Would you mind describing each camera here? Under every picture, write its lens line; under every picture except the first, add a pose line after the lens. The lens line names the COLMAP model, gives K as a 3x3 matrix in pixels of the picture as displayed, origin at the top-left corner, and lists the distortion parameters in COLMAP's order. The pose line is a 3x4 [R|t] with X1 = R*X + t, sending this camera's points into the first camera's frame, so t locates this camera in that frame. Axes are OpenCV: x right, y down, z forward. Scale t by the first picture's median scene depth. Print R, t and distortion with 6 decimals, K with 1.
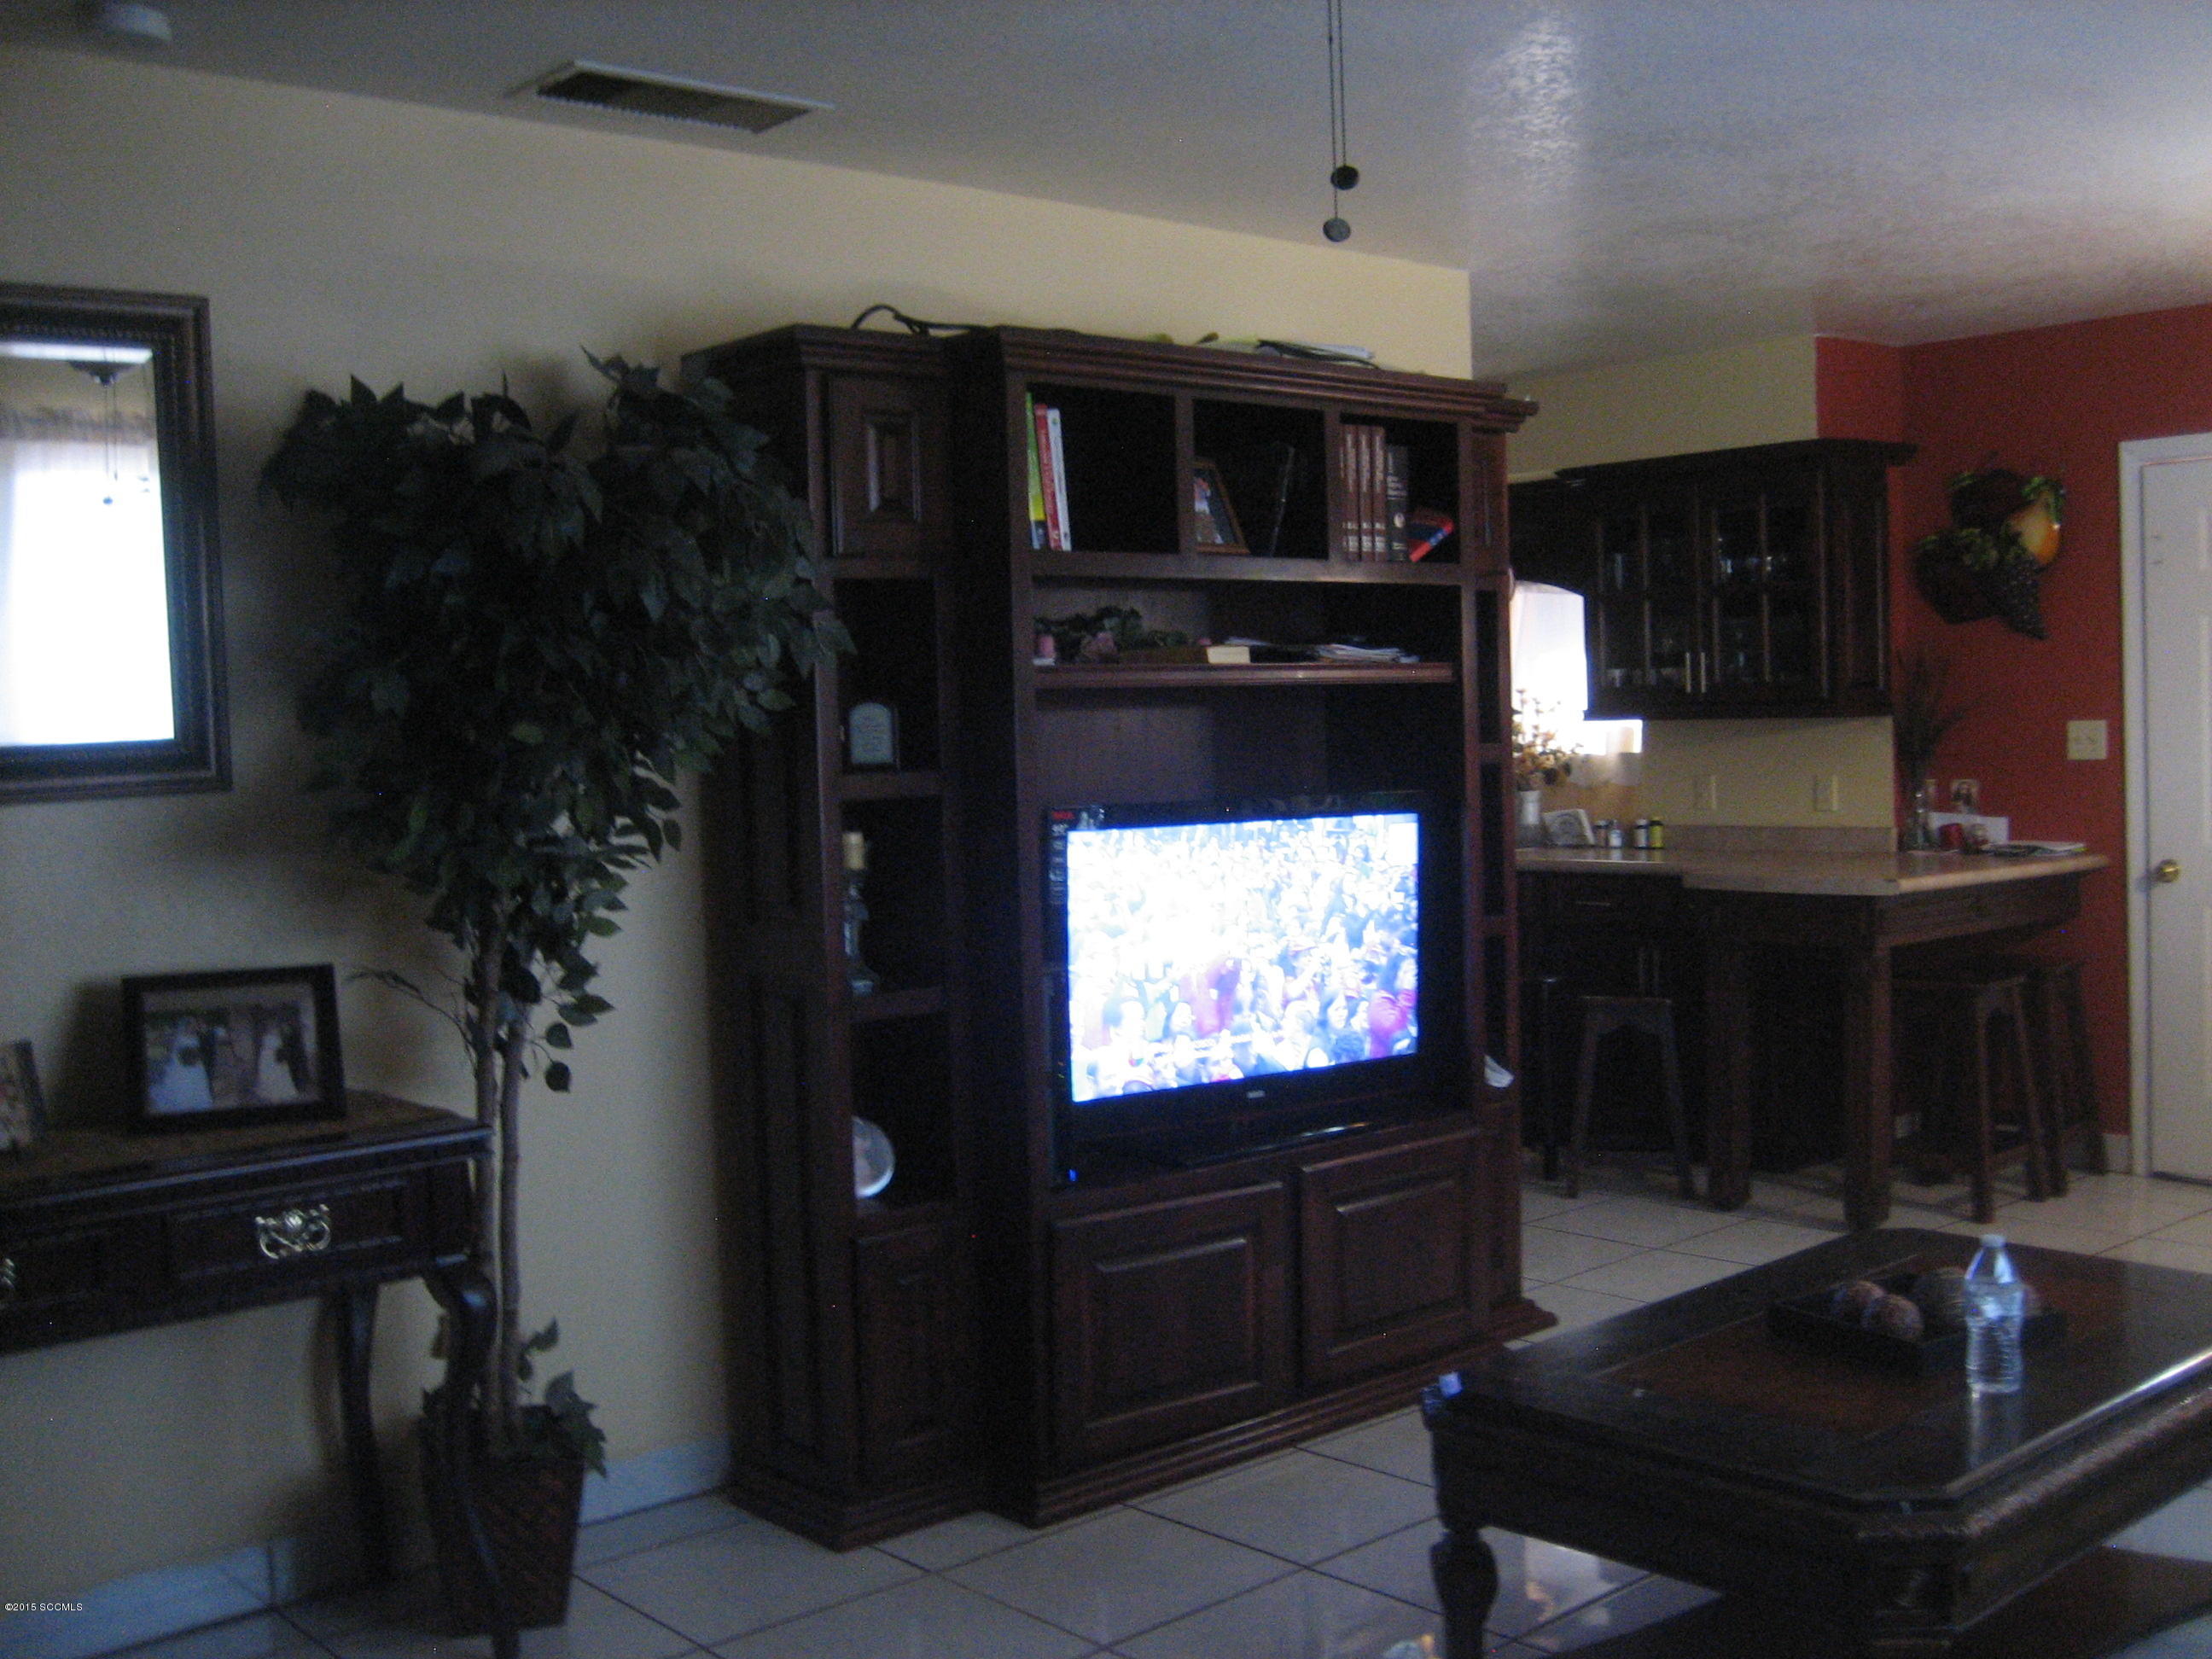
lens RADIAL K [[2295.2, 0, 1106.0], [0, 2295.2, 829.5], [0, 0, 1]] dist [-0.074466, -0.000847]
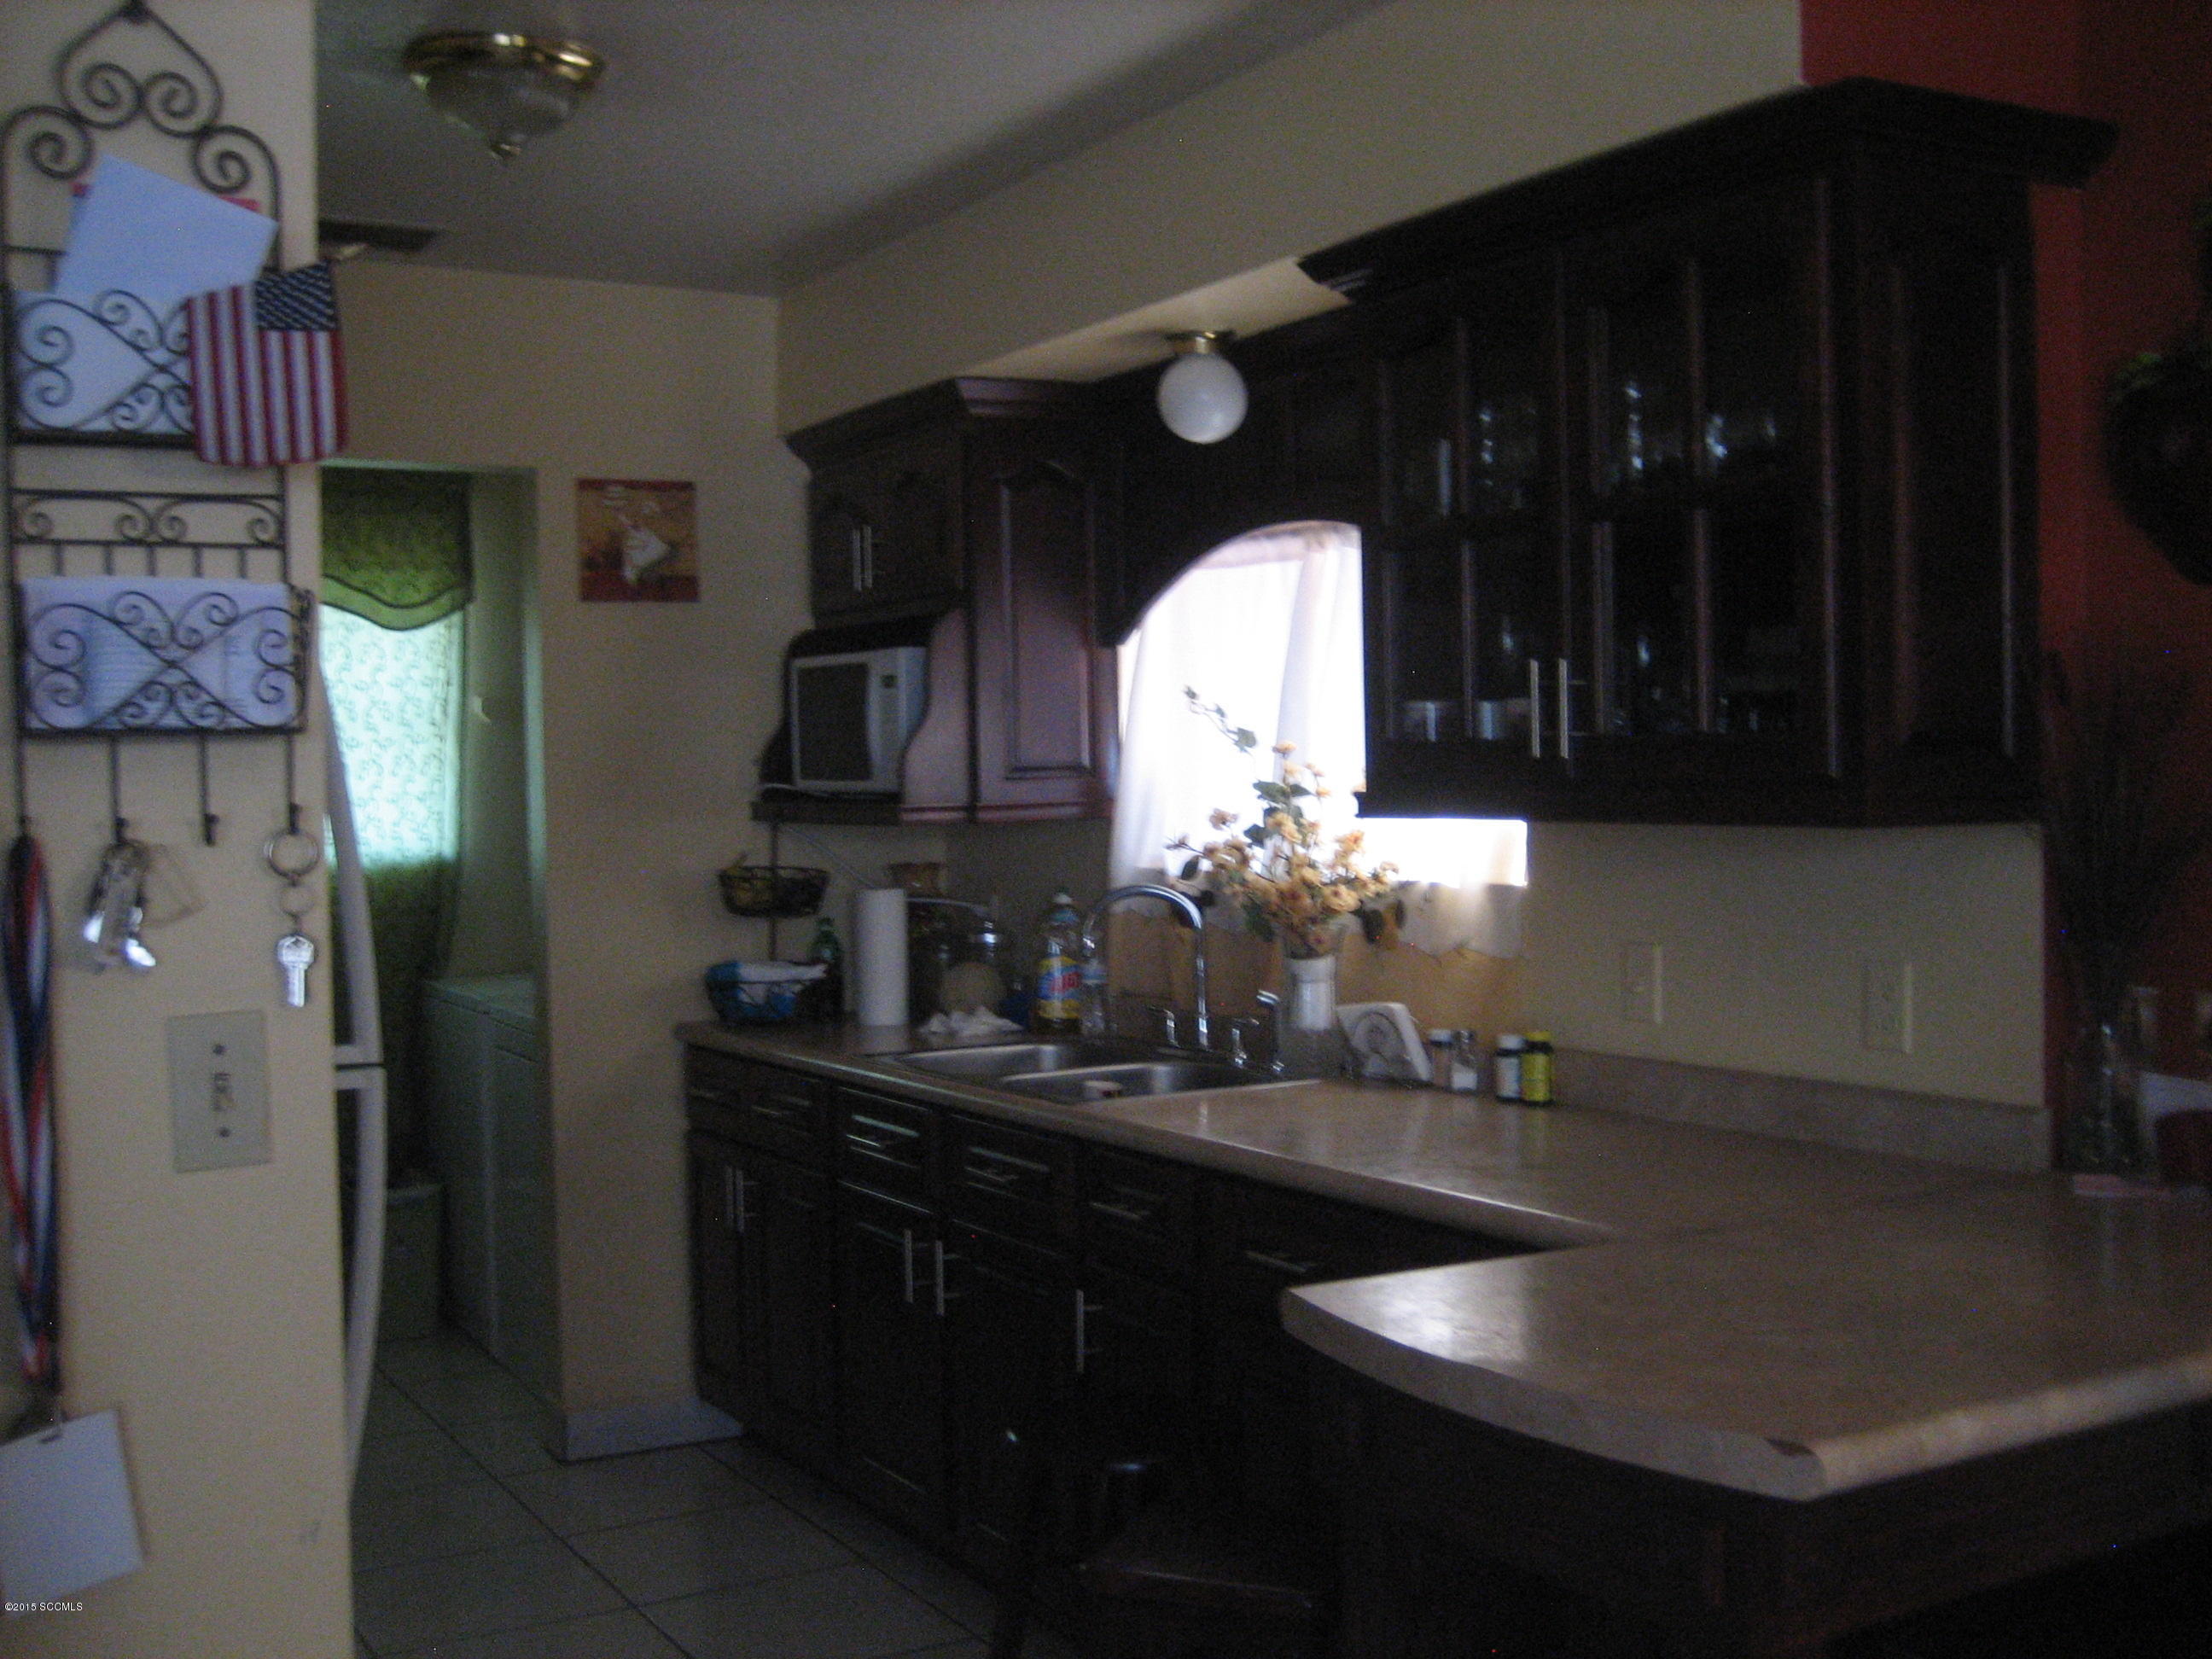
lens RADIAL K [[2295.2, 0, 1106.0], [0, 2295.2, 829.5], [0, 0, 1]] dist [-0.074466, -0.000847]
pose [[0.981831, 0.019329, -0.188769, 0.245573], [-0.023349, 0.999545, -0.019097, -0.035330], [0.188314, 0.023158, 0.981836, 0.552298]]
